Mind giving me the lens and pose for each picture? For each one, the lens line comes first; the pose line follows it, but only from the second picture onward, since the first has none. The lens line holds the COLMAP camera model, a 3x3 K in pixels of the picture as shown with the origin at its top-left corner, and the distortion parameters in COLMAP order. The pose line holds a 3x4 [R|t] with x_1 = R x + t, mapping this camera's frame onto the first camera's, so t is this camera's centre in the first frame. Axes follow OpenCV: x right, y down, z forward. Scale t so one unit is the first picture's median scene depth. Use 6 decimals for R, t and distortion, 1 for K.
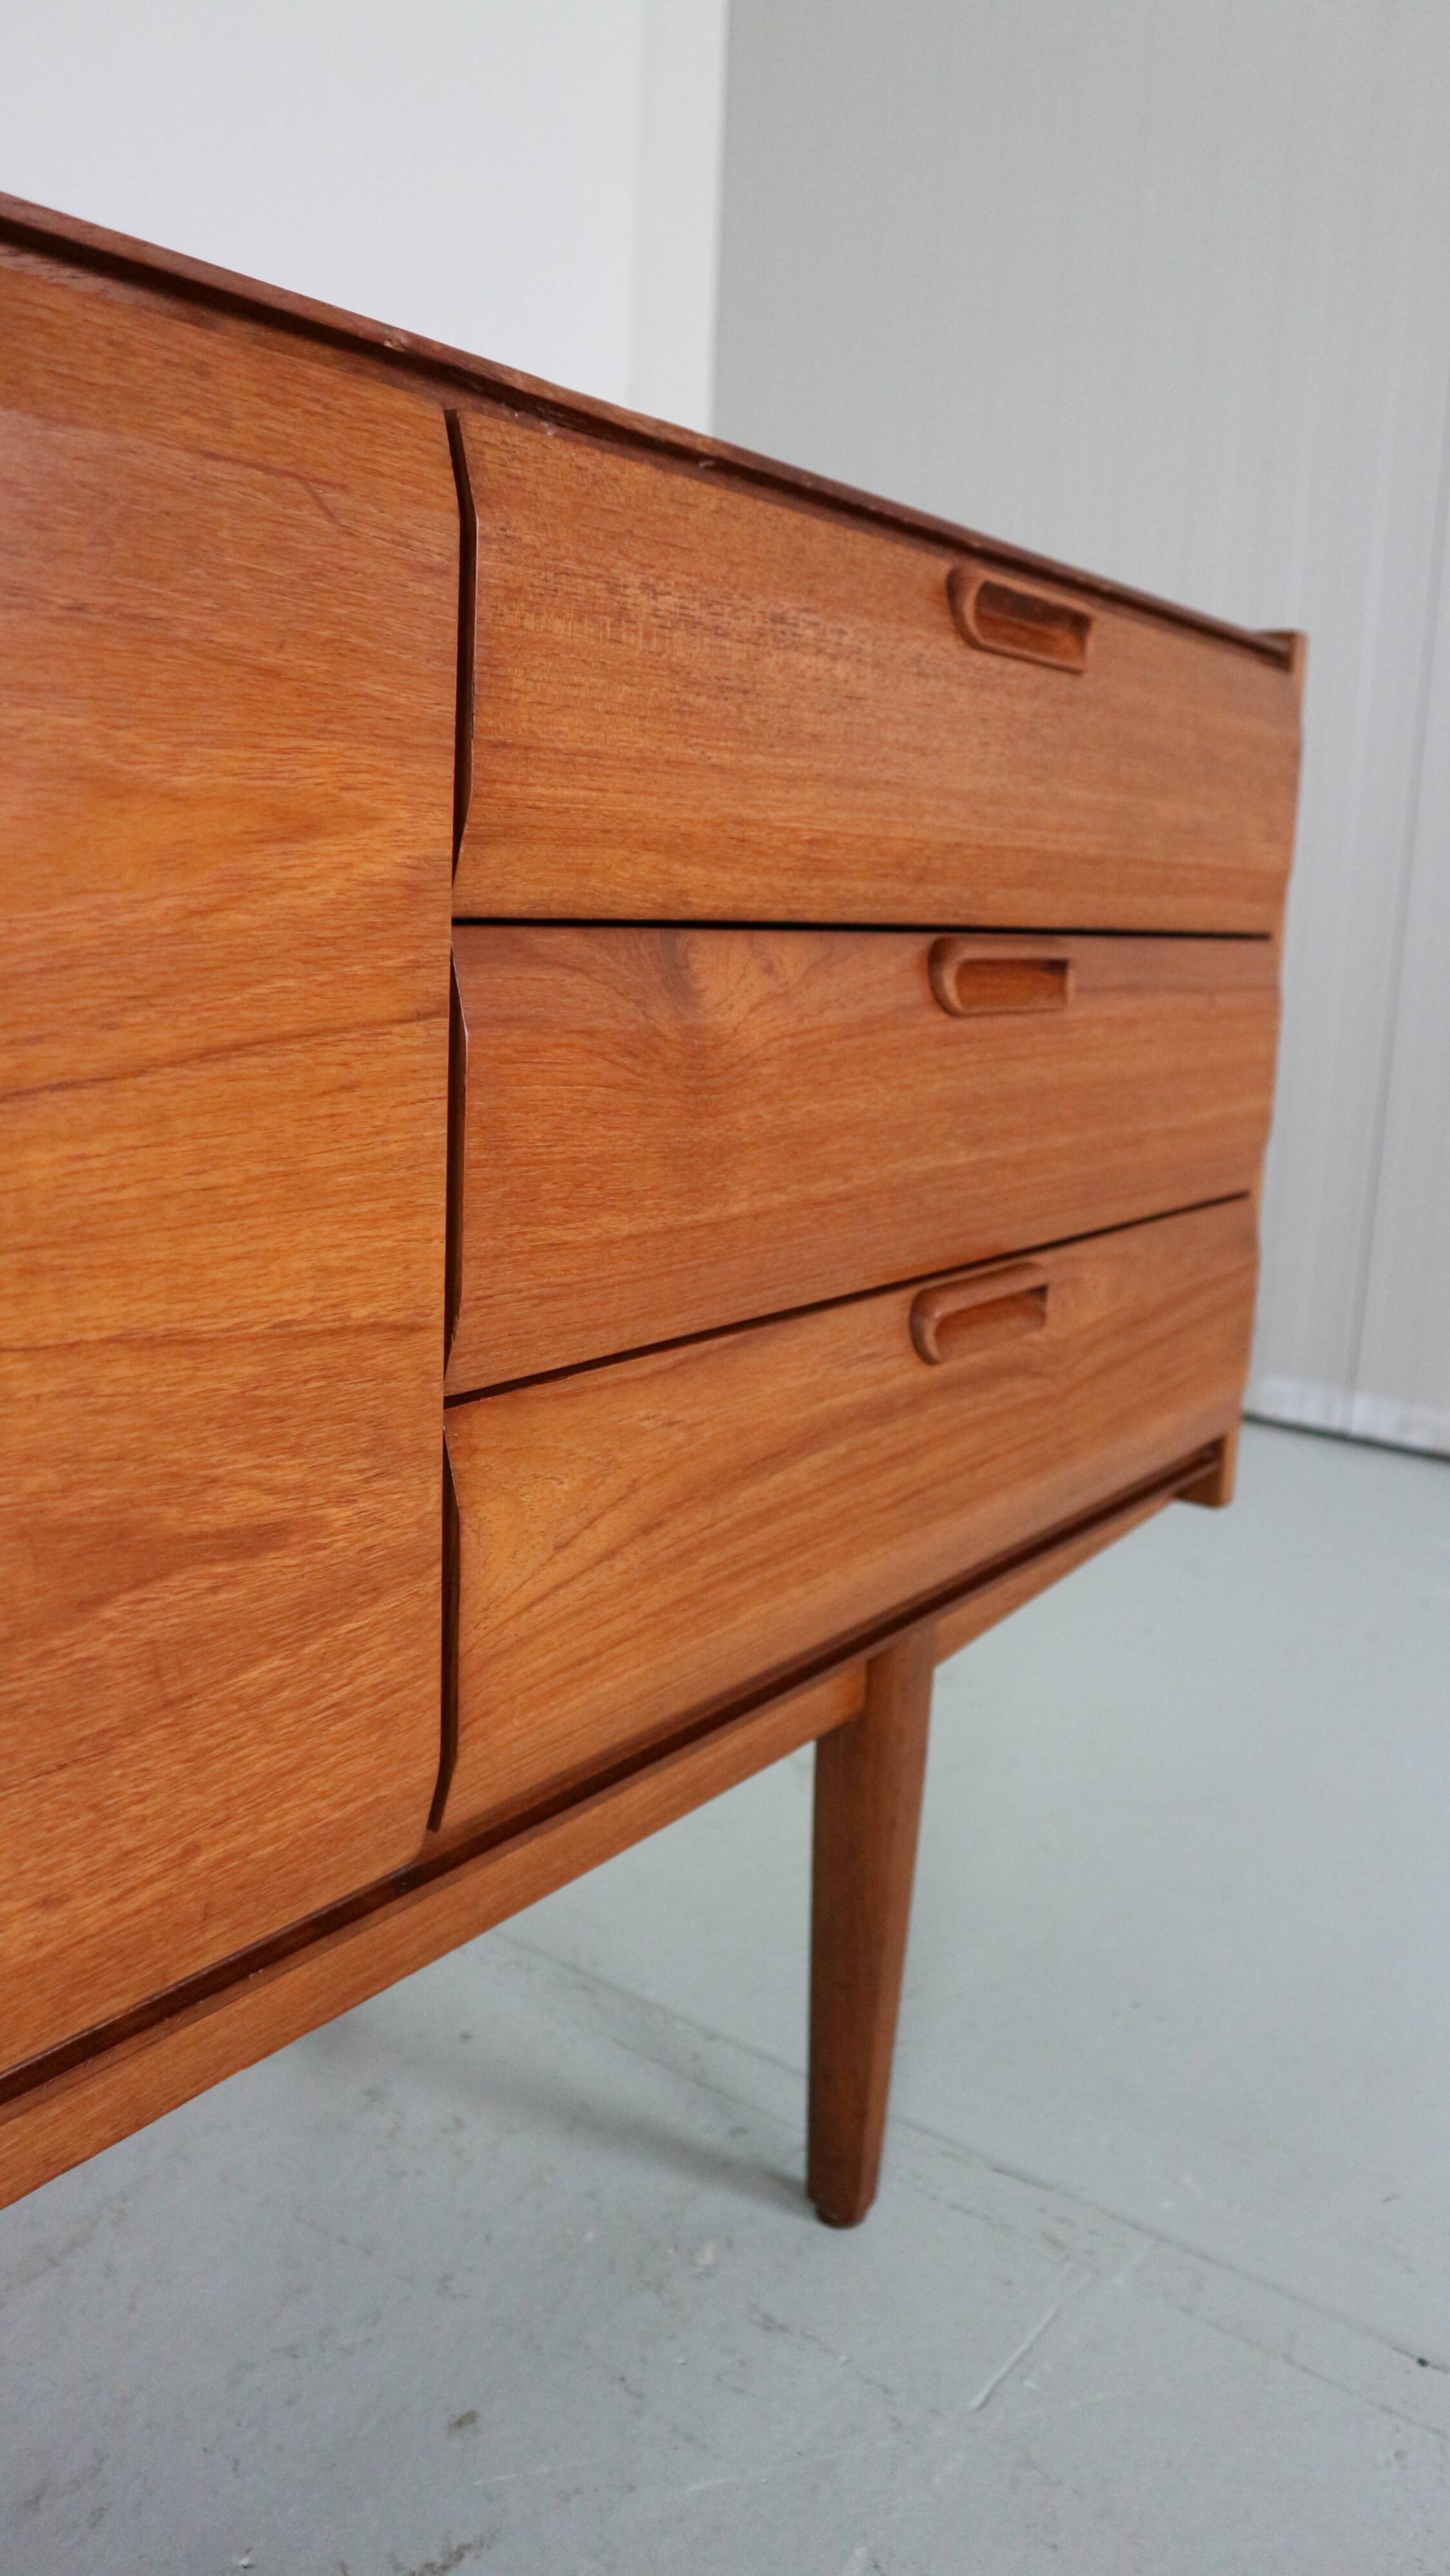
lens RADIAL K [[1953.3, 0, 786.8], [0, 1953.3, 1290.4], [0, 0, 1]] dist [-0.061617, 0.012462]
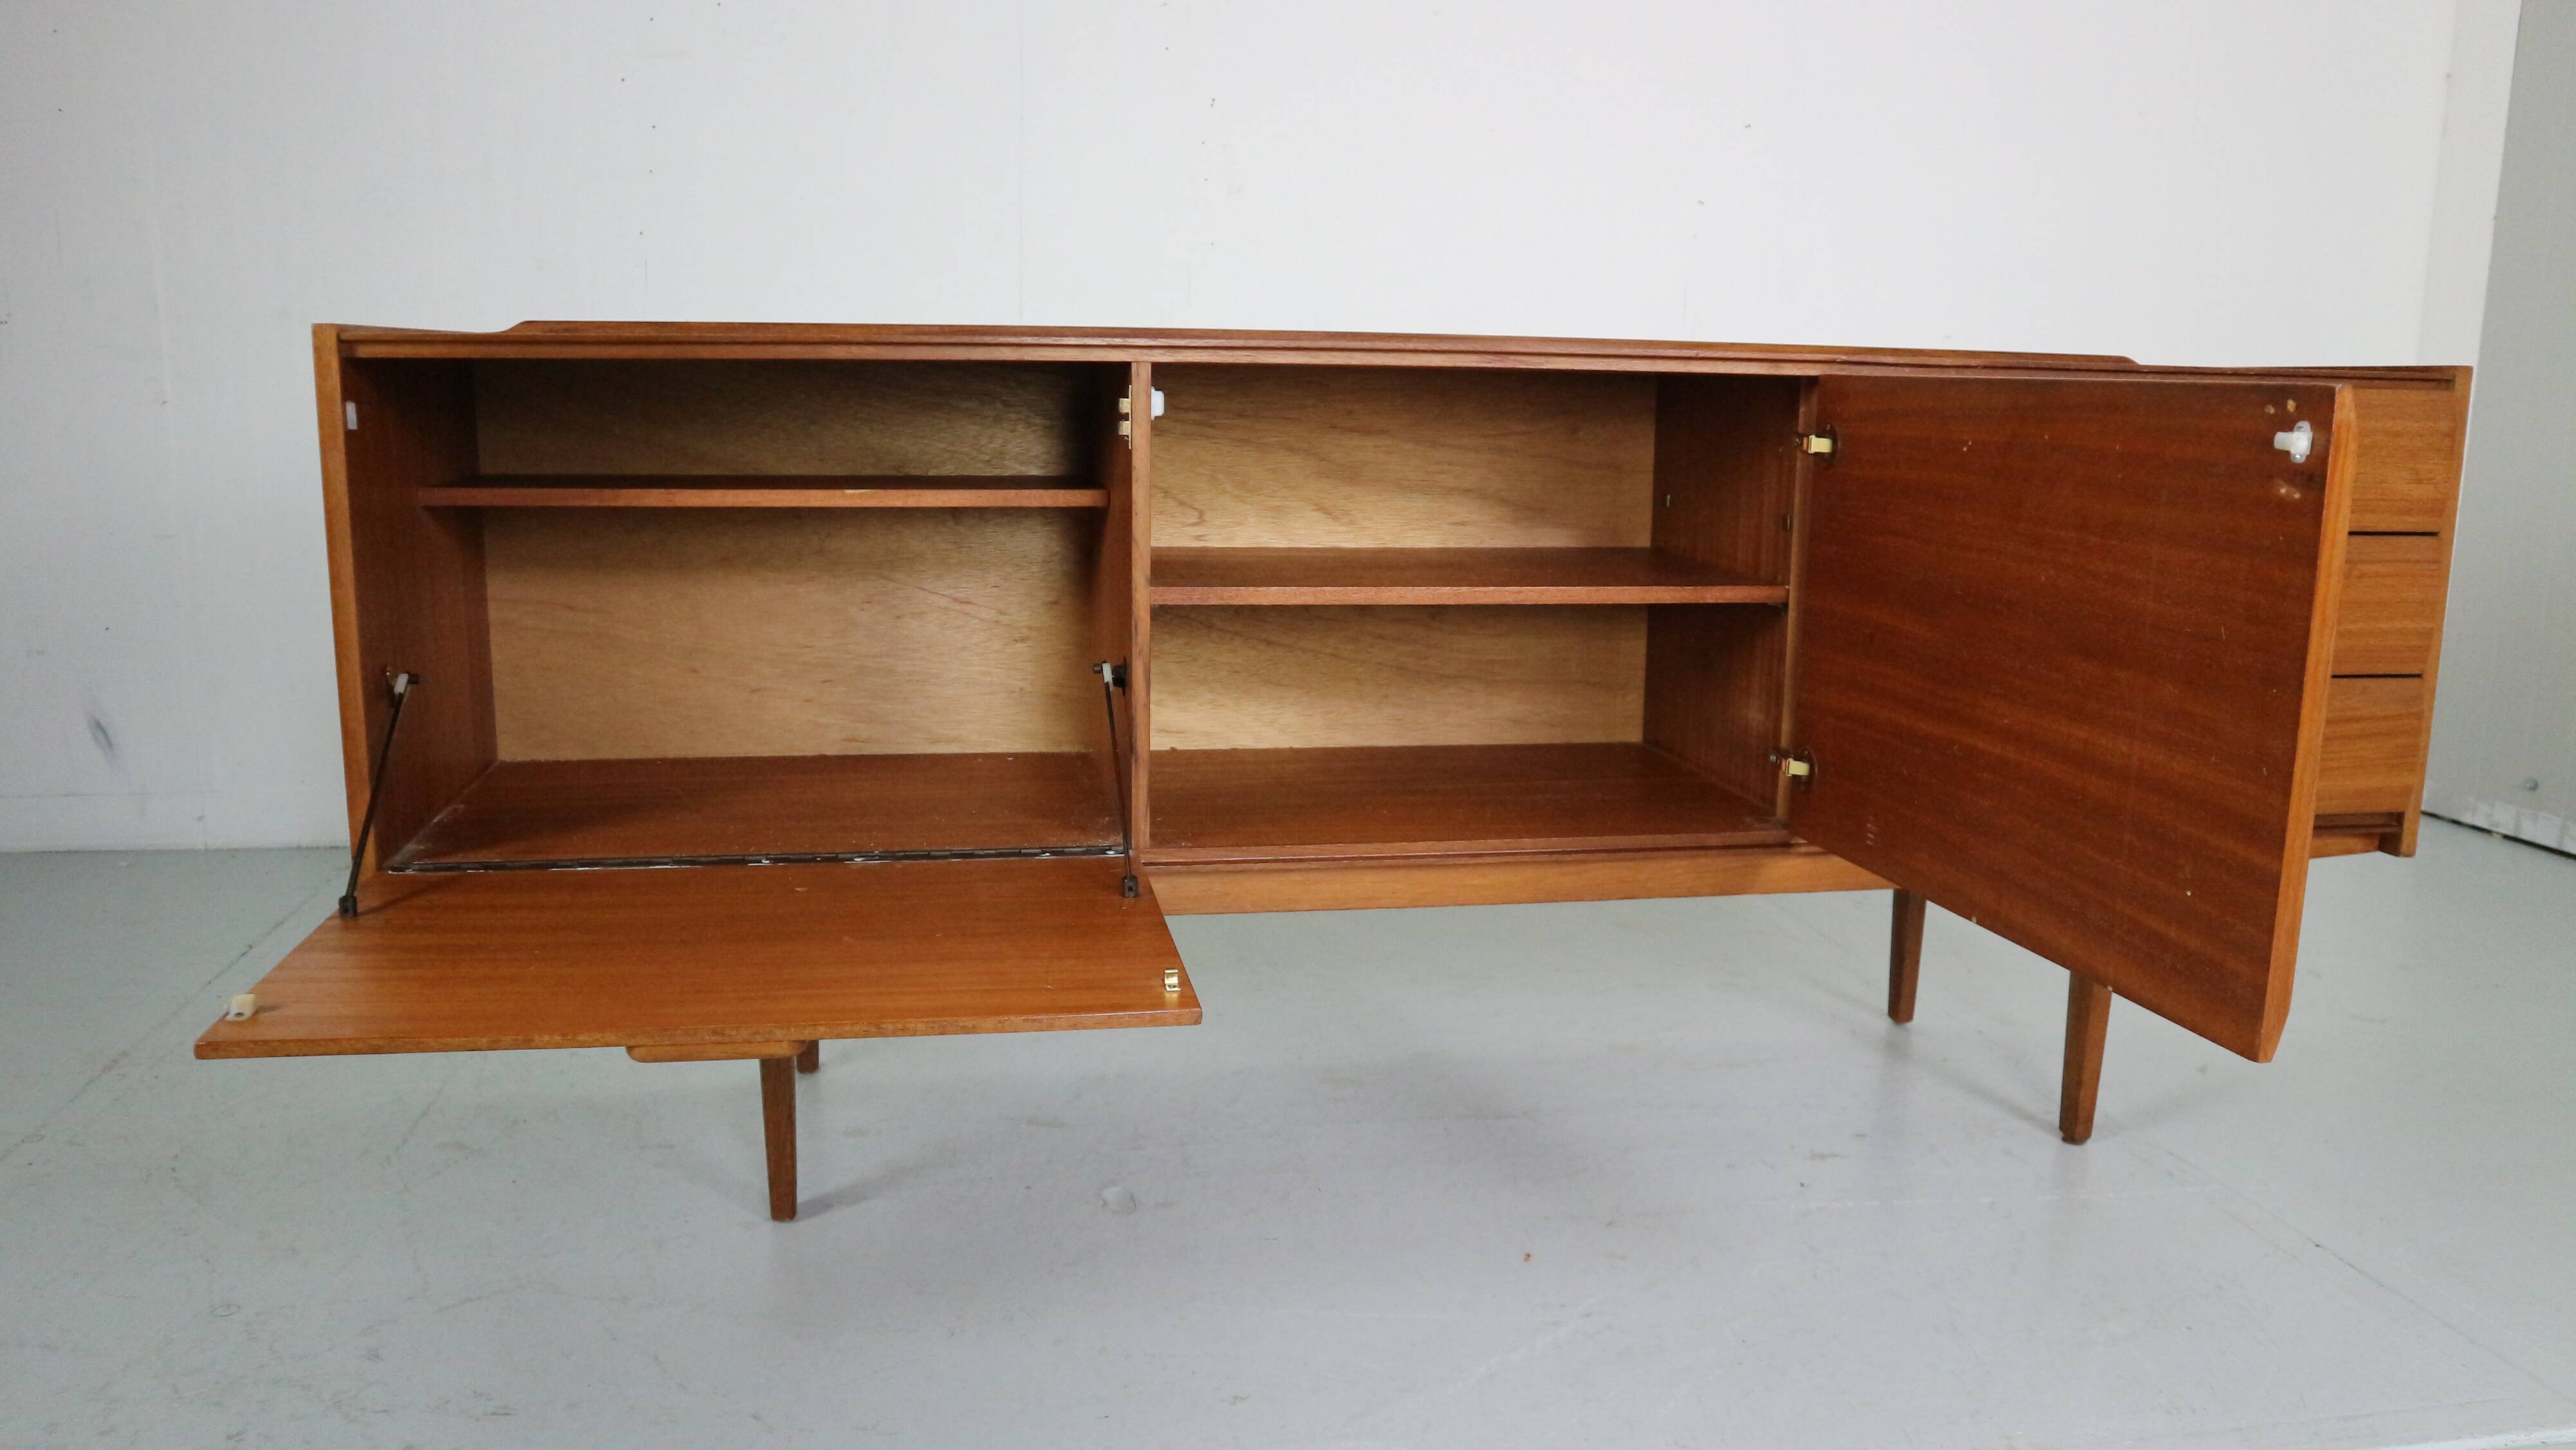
lens RADIAL K [[1873.6, 0, 1284.6], [0, 1873.6, 747.8], [0, 0, 1]] dist [-0.082847, 0.048202]
pose [[0.709910, 0.097417, -0.697523, 1.187713], [-0.128260, 0.991709, 0.007965, 0.235518], [0.692515, 0.083810, 0.716518, -1.617671]]
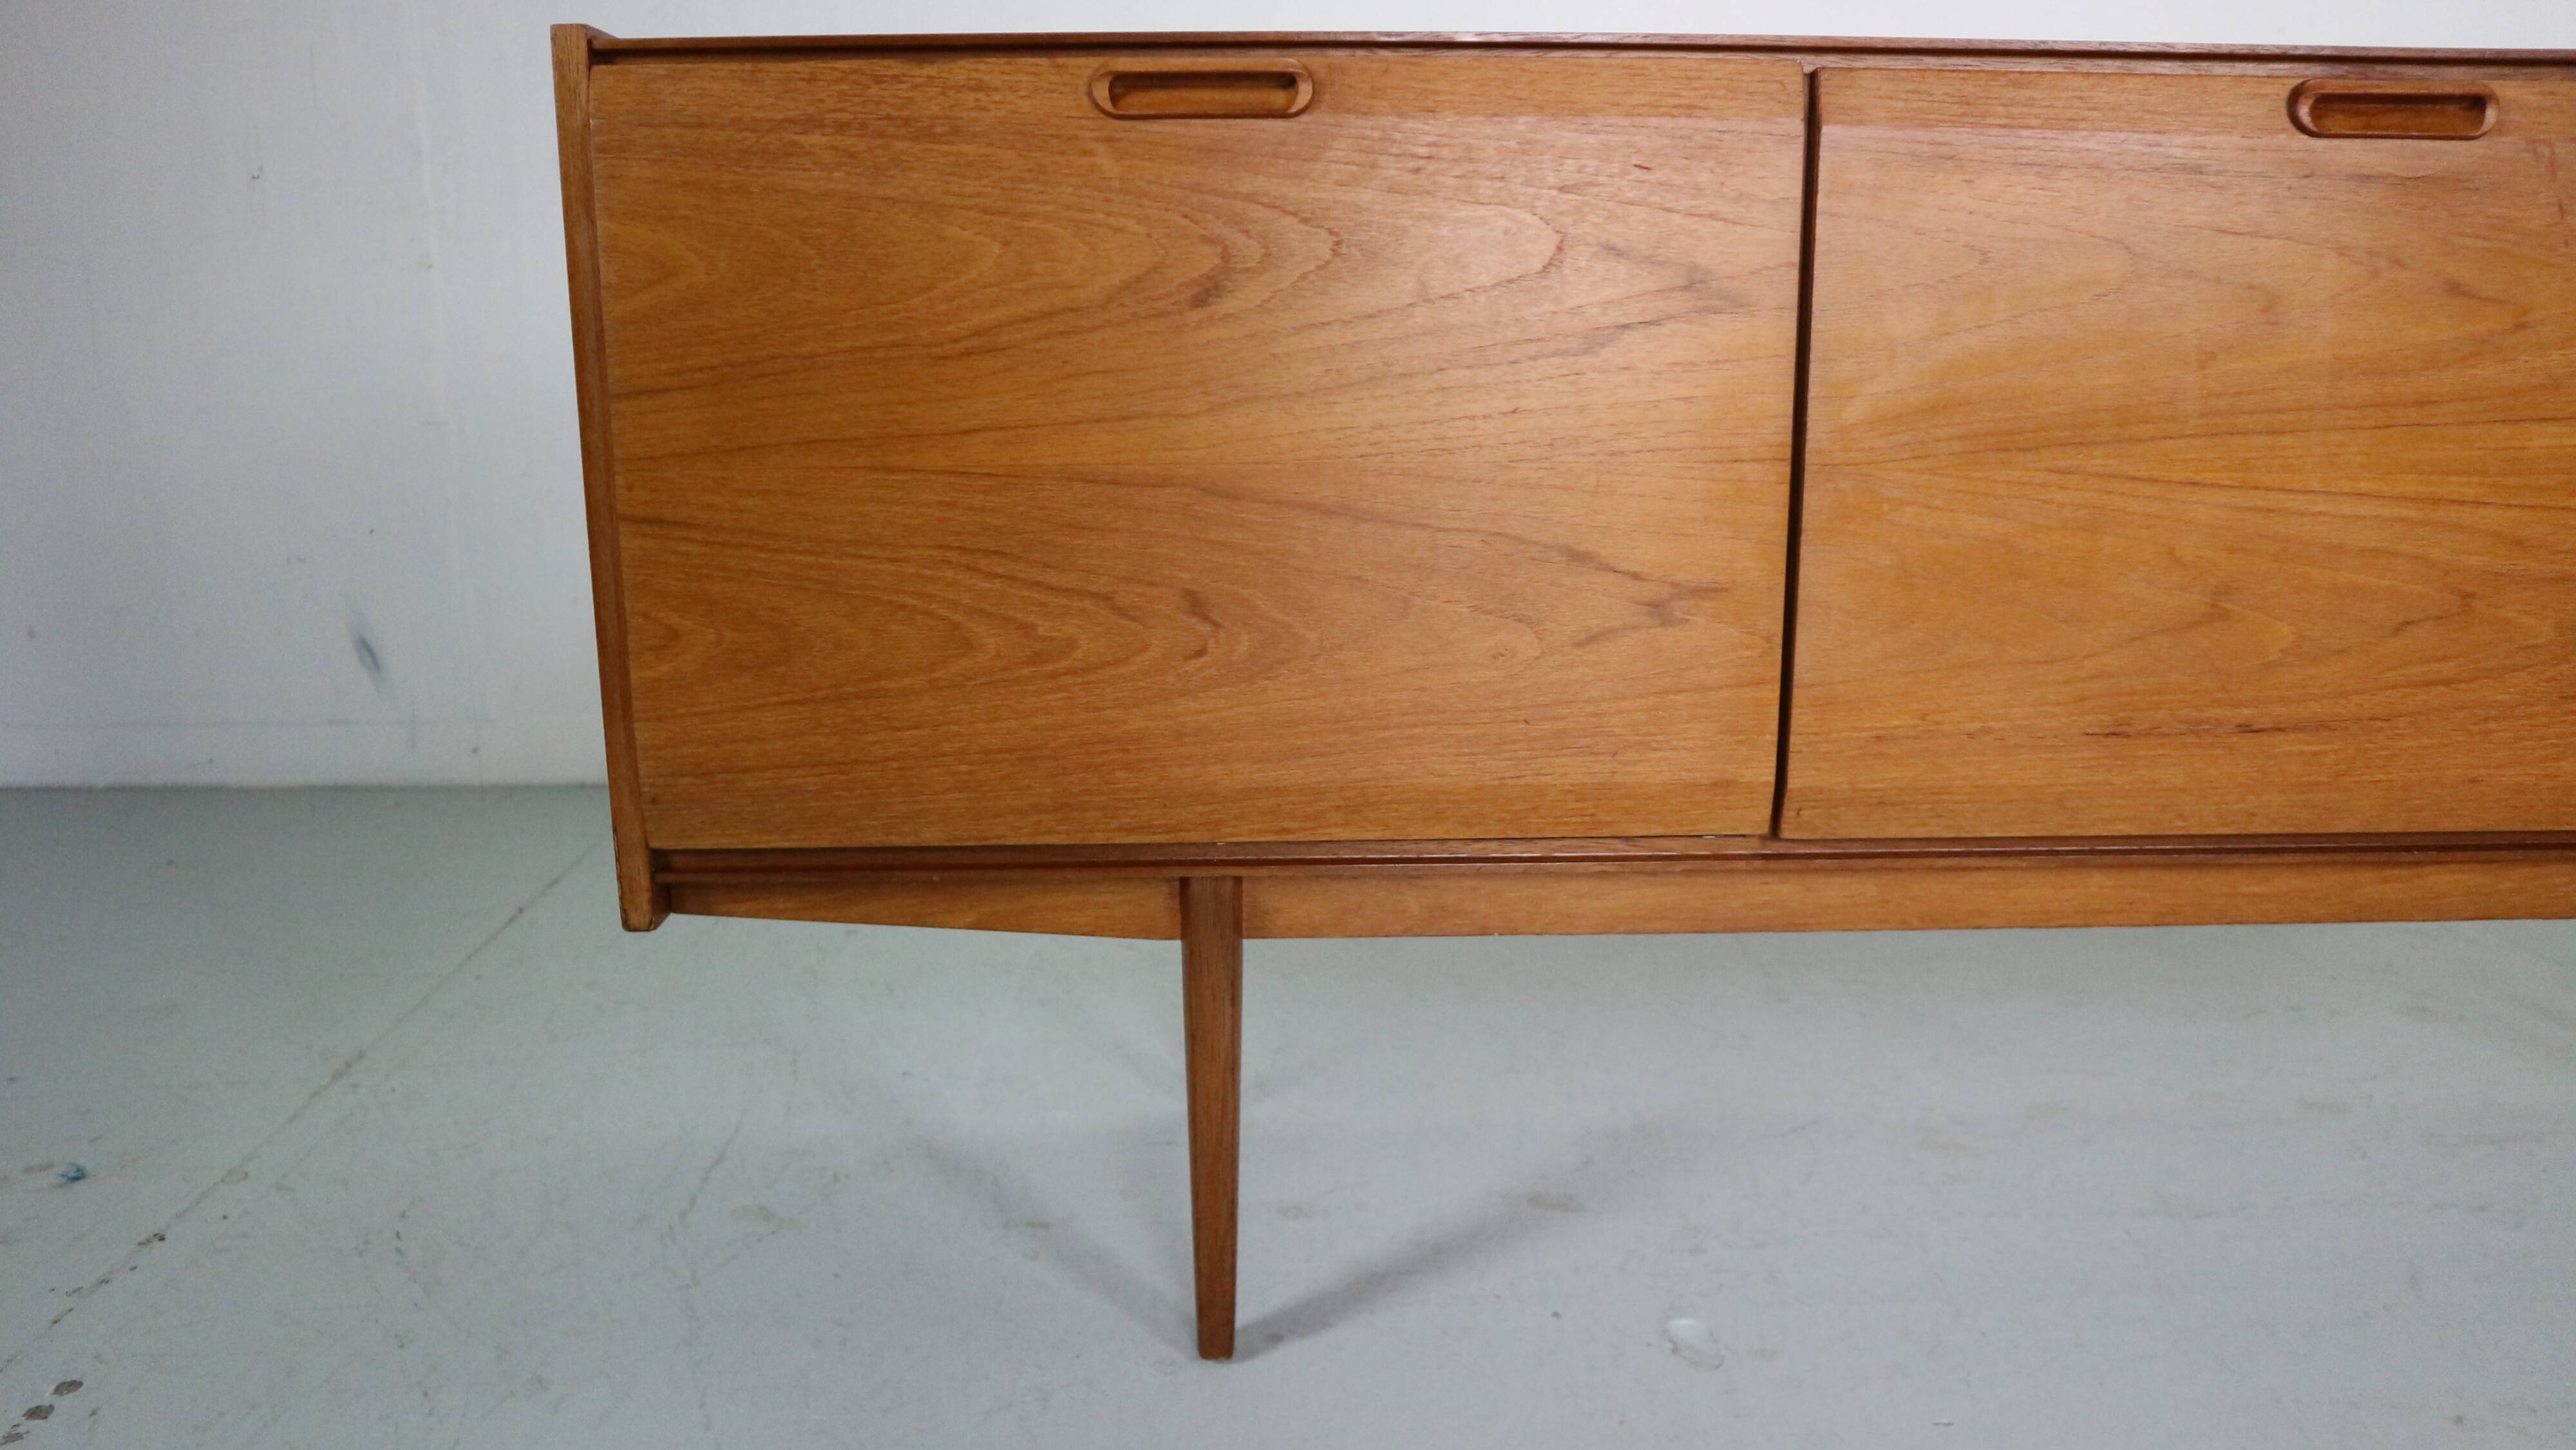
lens RADIAL K [[1933.1, 0, 1298.5], [0, 1933.1, 778.0], [0, 0, 1]] dist [-0.103053, 0.051597]
pose [[0.599432, 0.144077, -0.787352, 0.351279], [-0.136080, 0.987690, 0.077135, 0.294373], [0.788773, 0.060906, 0.611659, -1.285504]]
